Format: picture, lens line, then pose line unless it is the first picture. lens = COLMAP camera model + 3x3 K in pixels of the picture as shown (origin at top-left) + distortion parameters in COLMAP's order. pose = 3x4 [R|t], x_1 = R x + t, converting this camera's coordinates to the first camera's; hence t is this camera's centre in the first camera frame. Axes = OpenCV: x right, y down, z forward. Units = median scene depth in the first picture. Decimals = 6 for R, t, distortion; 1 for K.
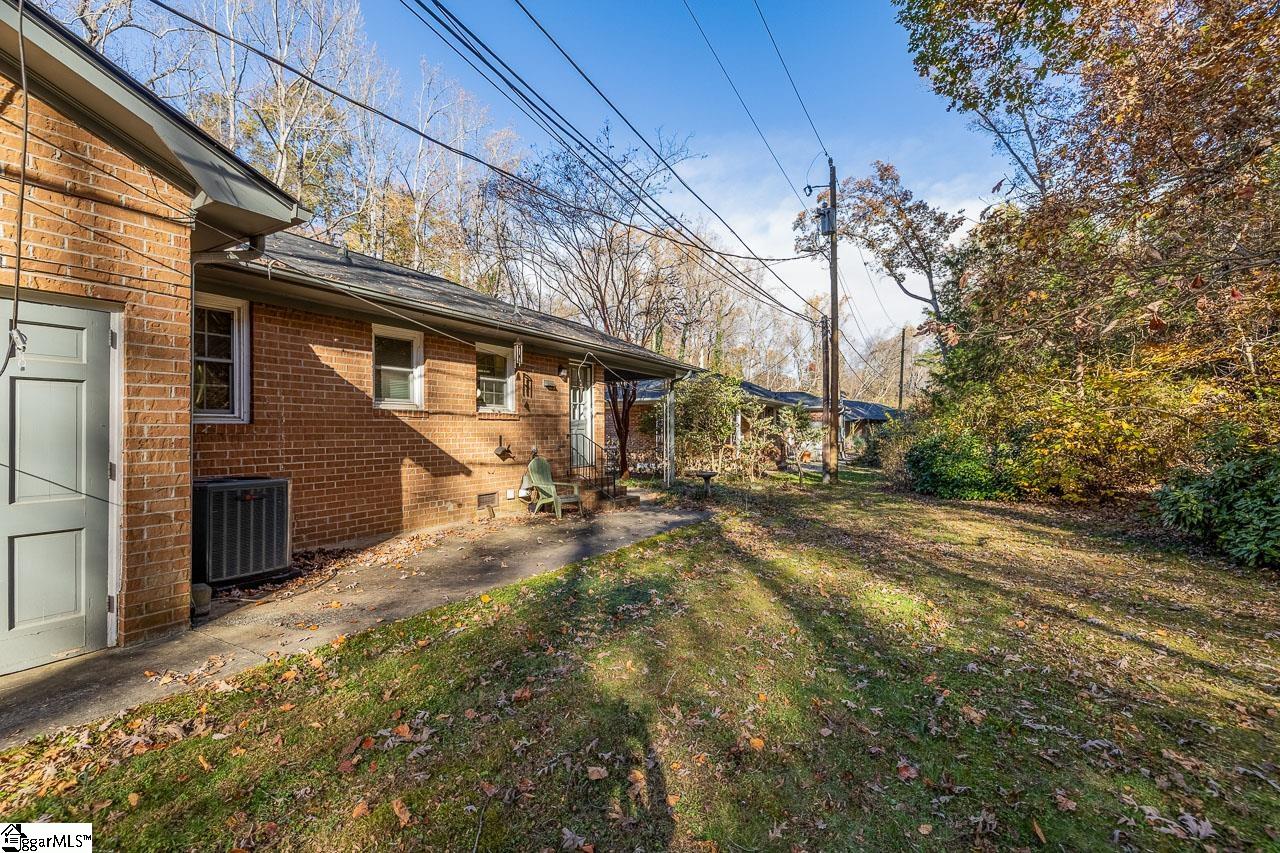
lens RADIAL K [[544.7, 0, 640.0], [0, 544.7, 426.5], [0, 0, 1]] dist [-0.002213, -0.000070]
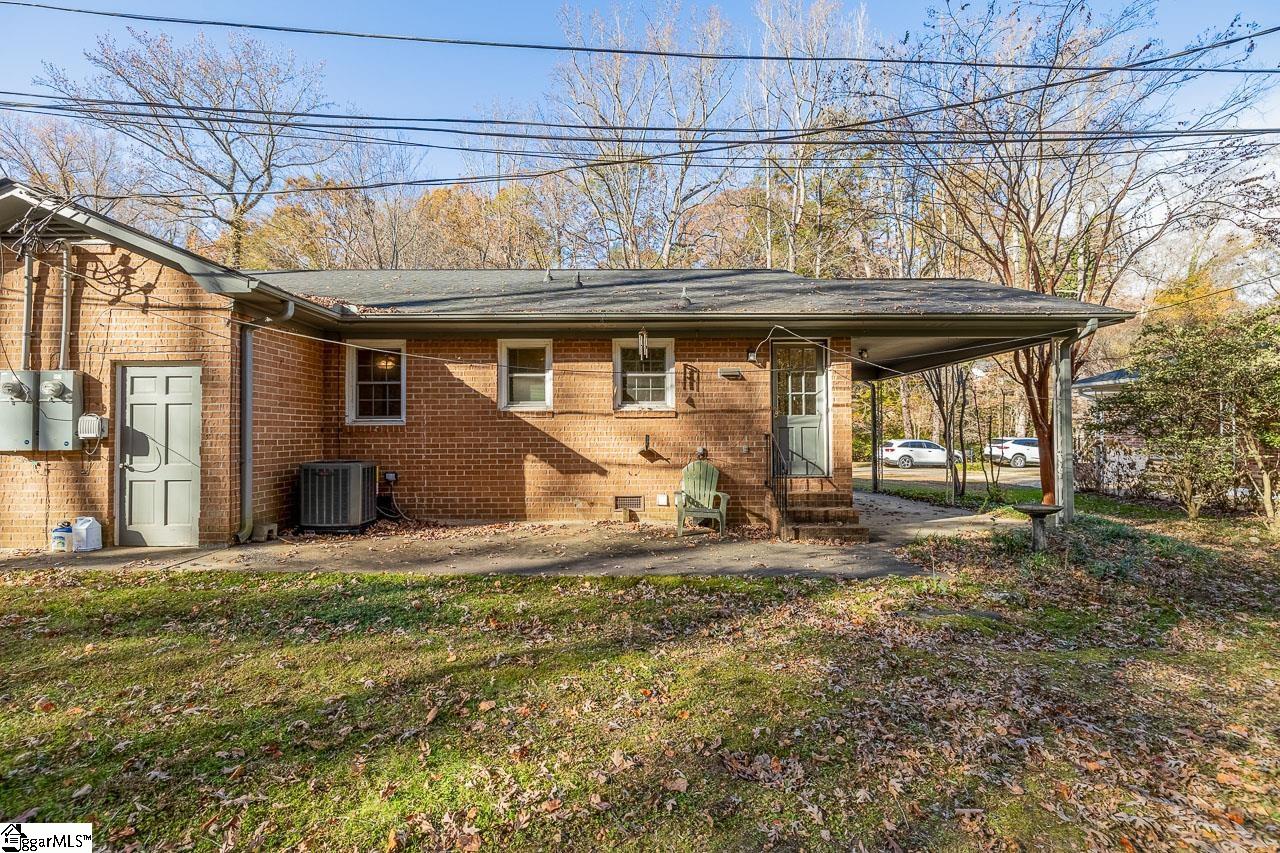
lens RADIAL K [[544.7, 0, 640.0], [0, 544.7, 426.5], [0, 0, 1]] dist [-0.002213, -0.000070]
pose [[0.499282, -0.010721, -0.866373, 0.651011], [0.008252, 0.999937, -0.007619, 0.011290], [0.866400, -0.003346, 0.499339, 0.641173]]
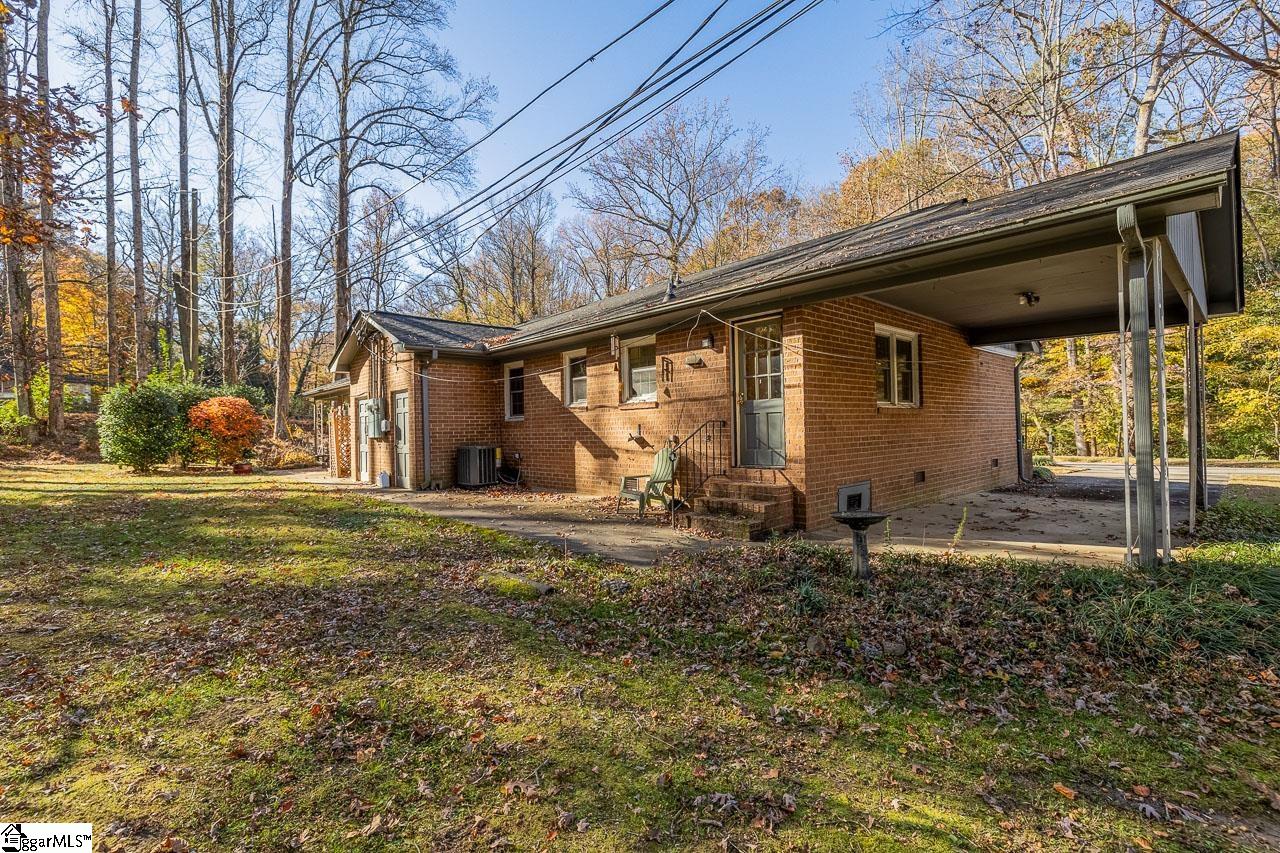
lens RADIAL K [[566.1, 0, 640.0], [0, 566.1, 426.5], [0, 0, 1]] dist [-0.000746, -0.000017]
pose [[-0.304466, 0.010374, -0.952467, 0.921278], [0.031610, 0.999500, 0.000782, 0.024137], [0.951999, -0.029869, -0.304641, 1.607315]]
